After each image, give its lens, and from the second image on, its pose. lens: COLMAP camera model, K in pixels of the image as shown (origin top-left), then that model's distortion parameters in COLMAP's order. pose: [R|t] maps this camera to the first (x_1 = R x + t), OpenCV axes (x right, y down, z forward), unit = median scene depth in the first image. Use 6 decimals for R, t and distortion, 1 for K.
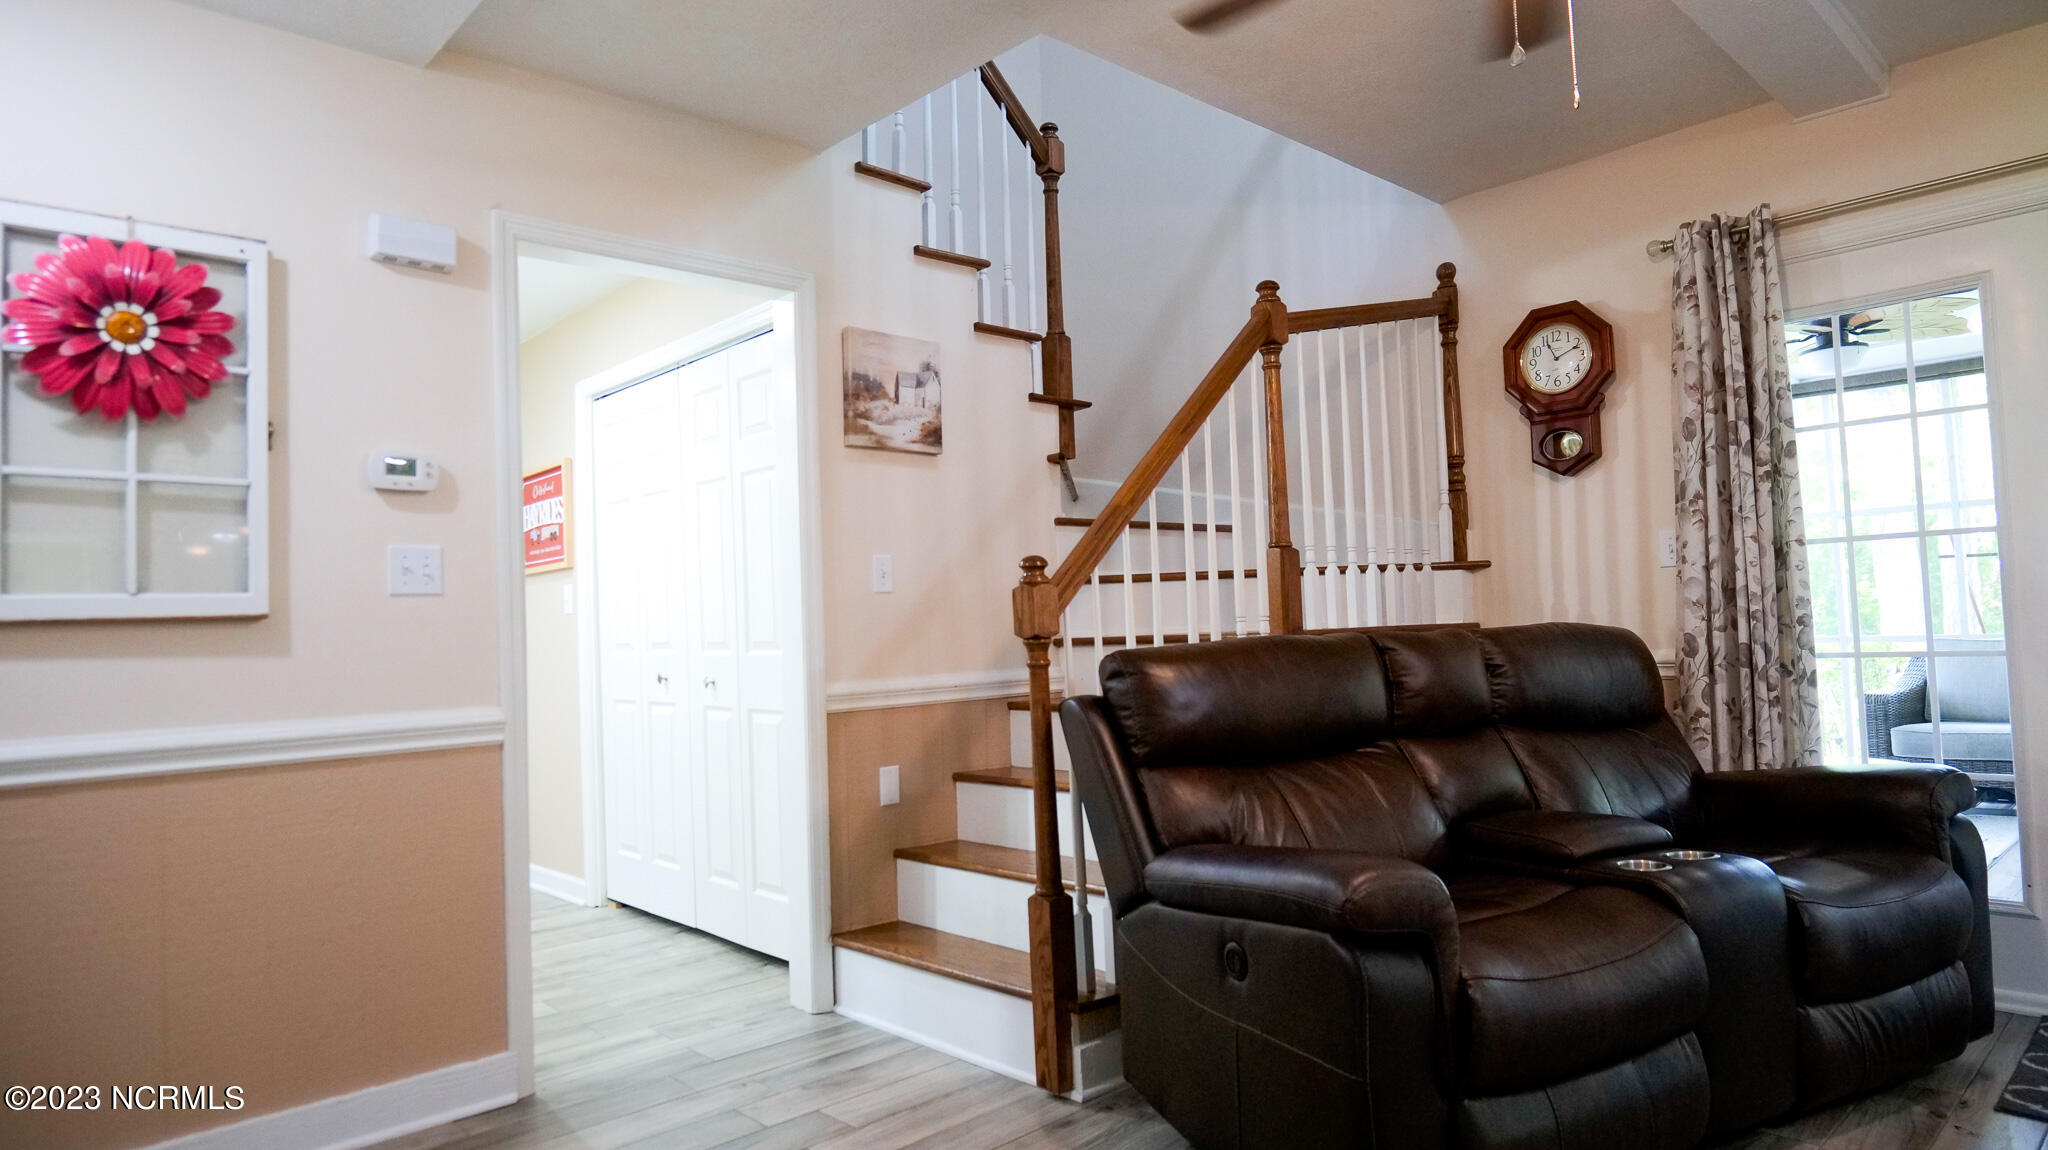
lens RADIAL K [[1195.6, 0, 1027.2], [0, 1195.6, 583.1], [0, 0, 1]] dist [-0.023103, 0.005576]
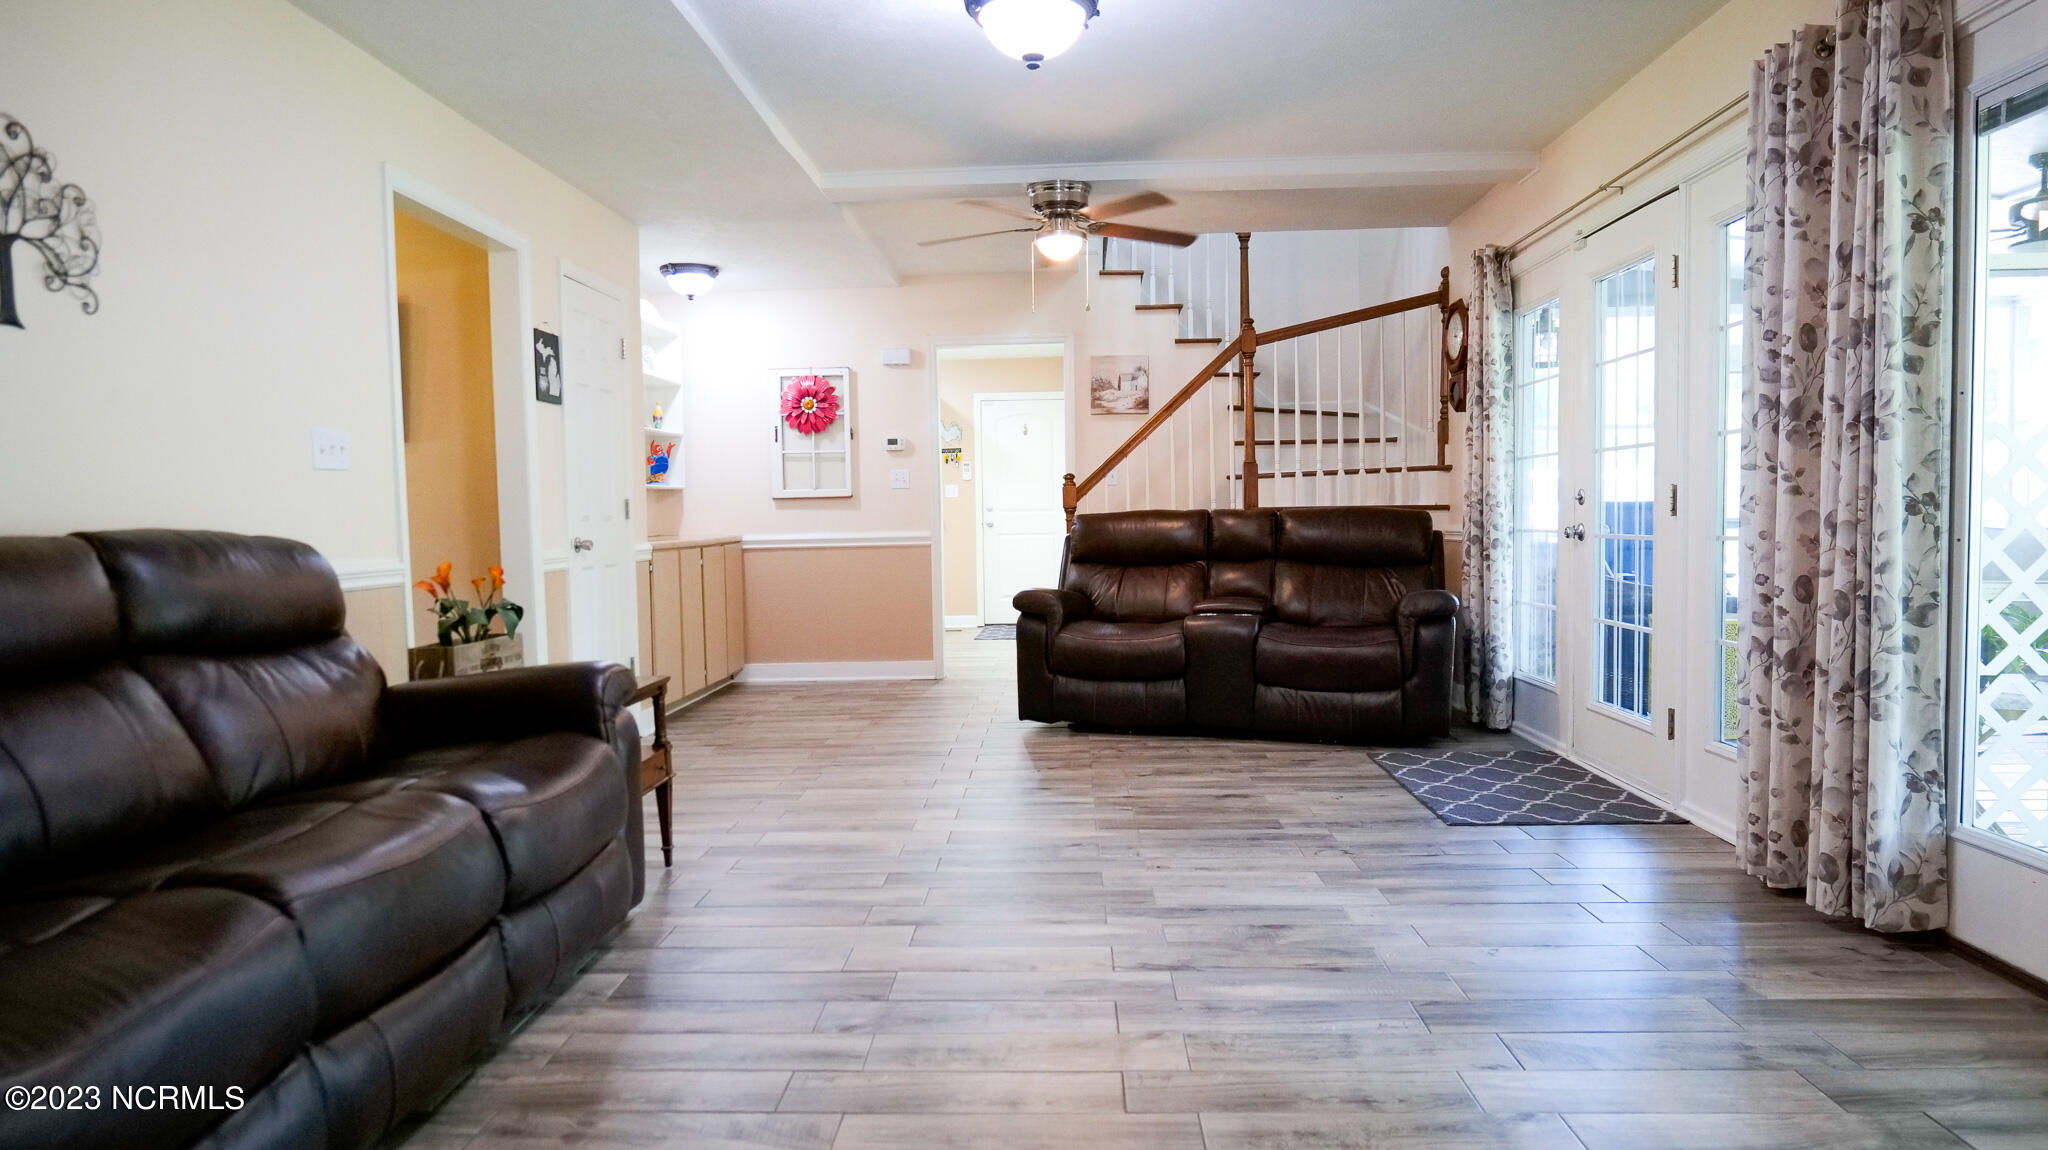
lens RADIAL K [[1195.6, 0, 1028.9], [0, 1195.6, 582.1], [0, 0, 1]] dist [-0.023103, 0.005576]
pose [[0.696675, 0.065689, -0.714373, 1.378958], [0.017575, 0.993937, 0.108536, -0.056437], [0.717171, -0.088170, 0.691297, -0.582277]]
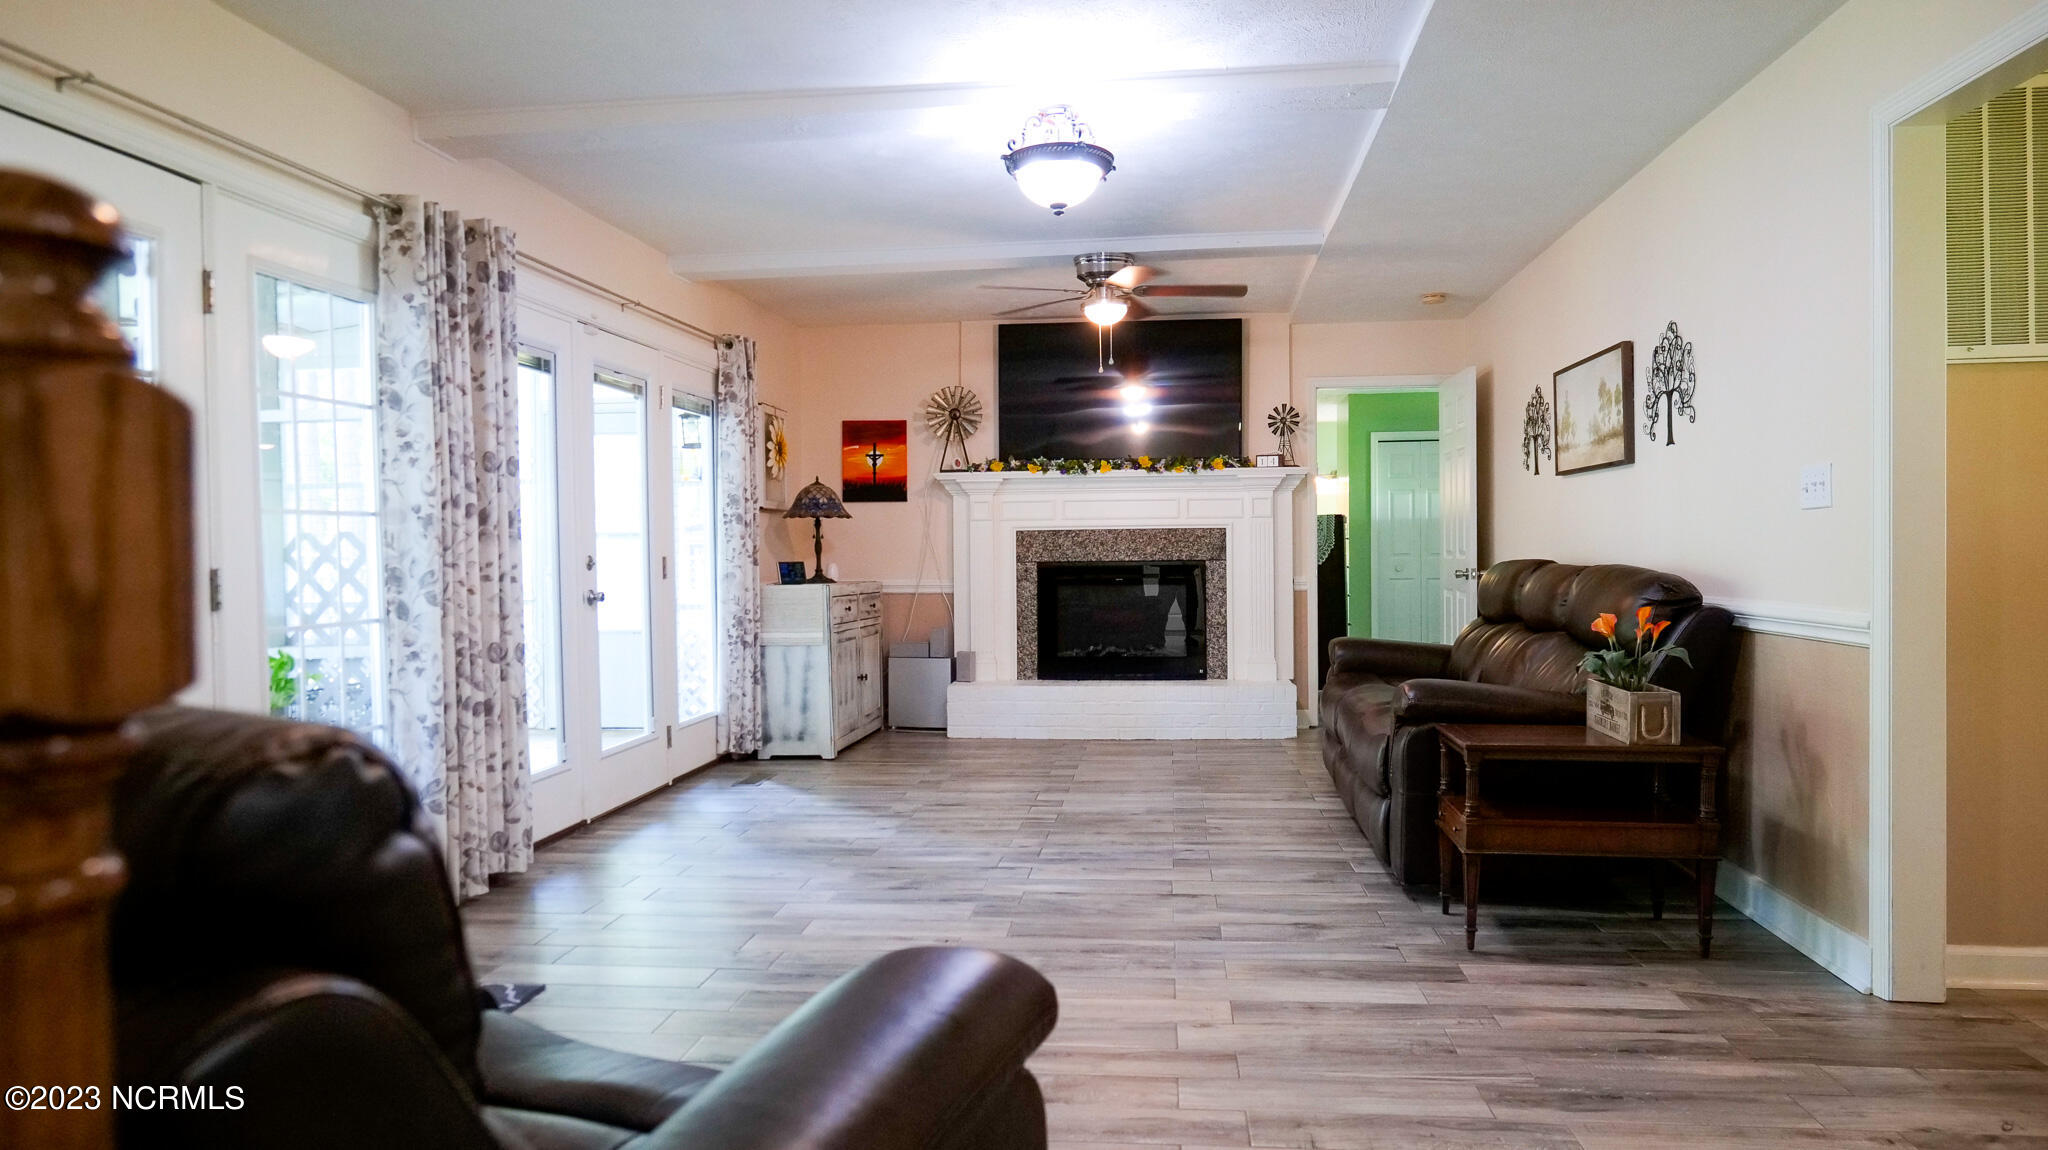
lens RADIAL K [[1278.4, 0, 1024.7], [0, 1278.4, 579.0], [0, 0, 1]] dist [-0.028636, 0.013561]
pose [[-0.637377, 0.030762, 0.769938, -0.159715], [0.010287, 0.999453, -0.031416, 0.031087], [-0.770484, -0.012104, -0.637345, 0.842632]]
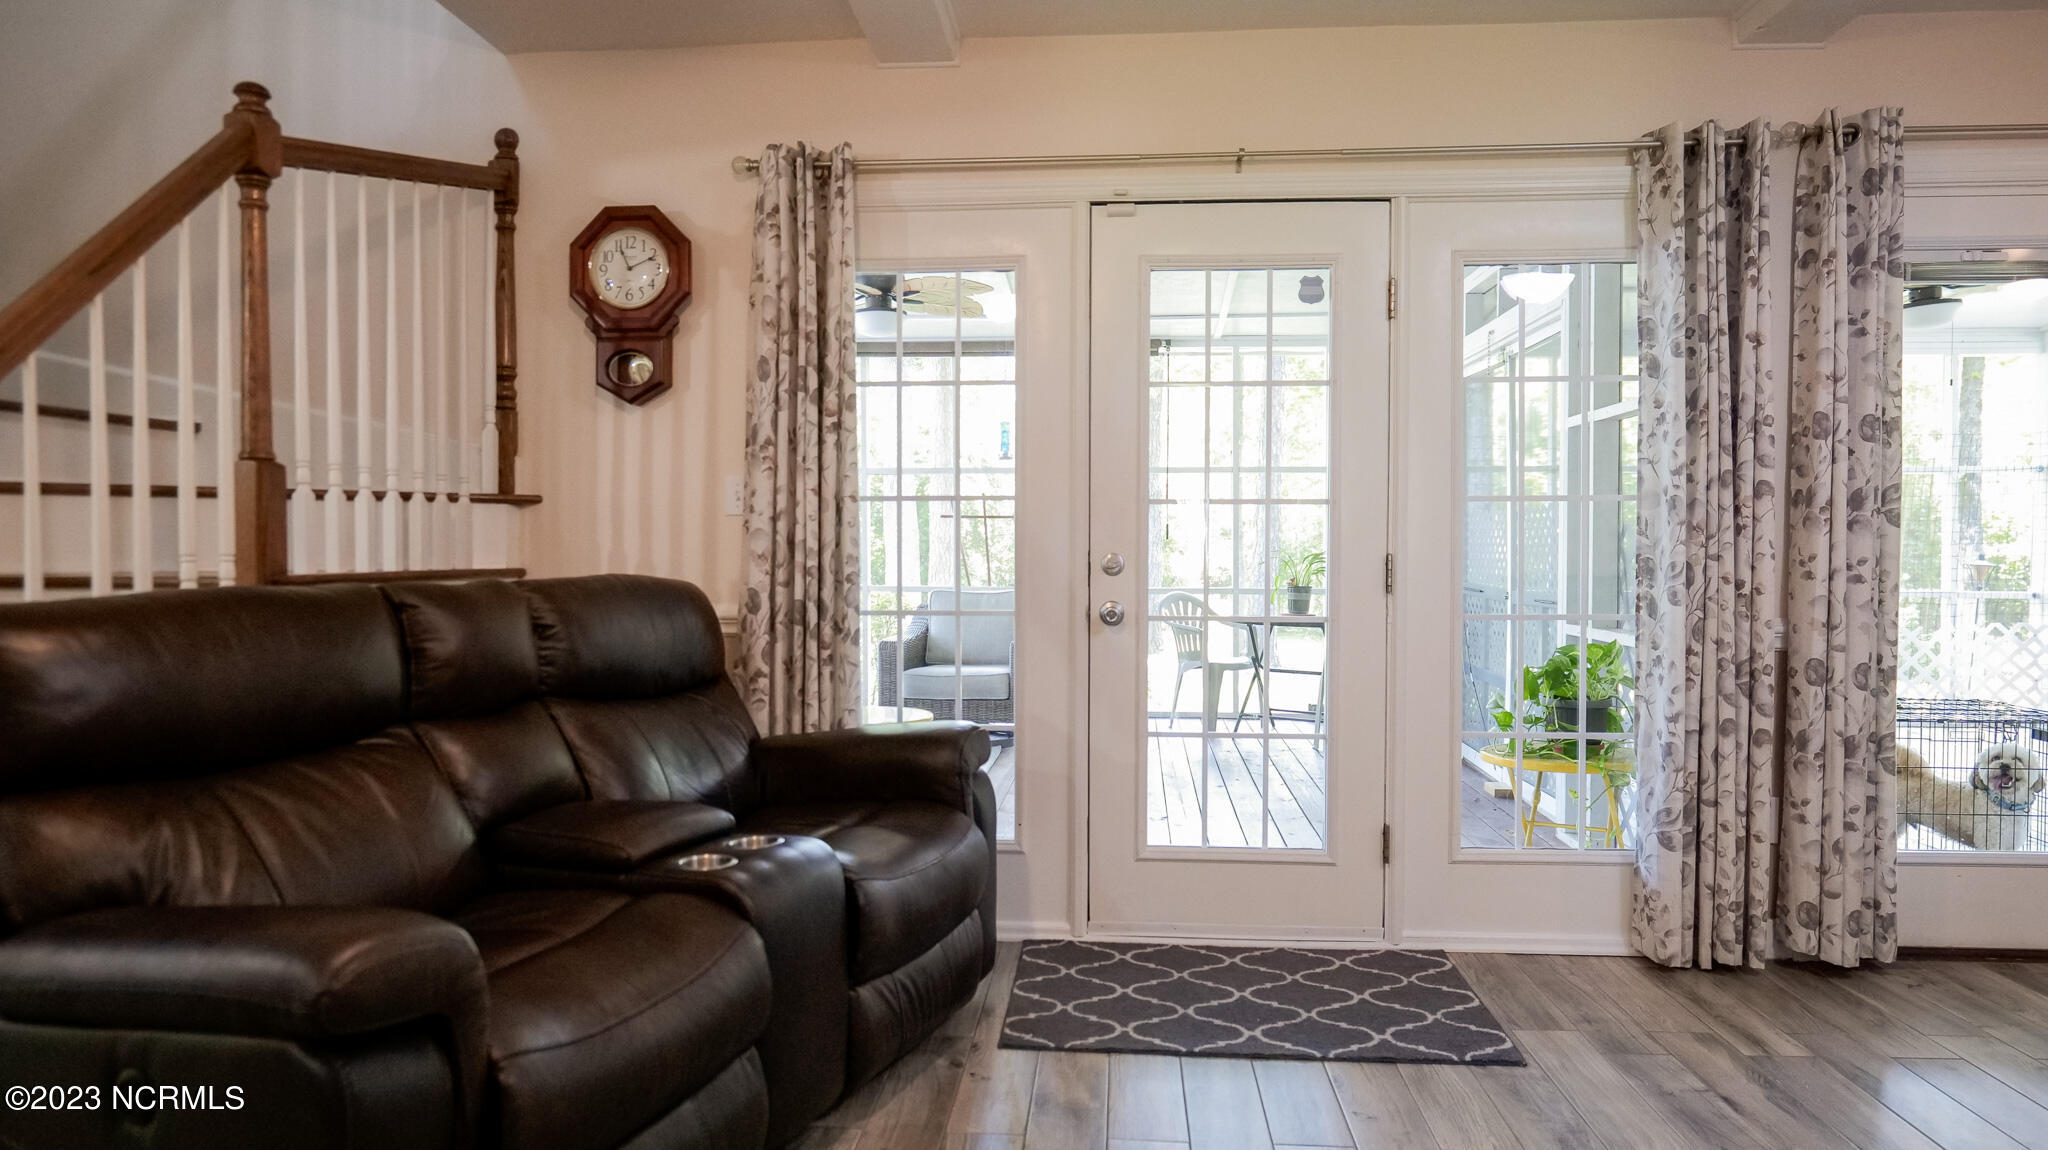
lens RADIAL K [[1278.4, 0, 1015.7], [0, 1278.4, 577.4], [0, 0, 1]] dist [-0.028636, 0.013561]
pose [[0.741775, 0.023275, 0.670245, 0.042484], [-0.056036, 0.998054, 0.027358, -0.005832], [-0.668304, -0.057851, 0.741636, 0.127179]]
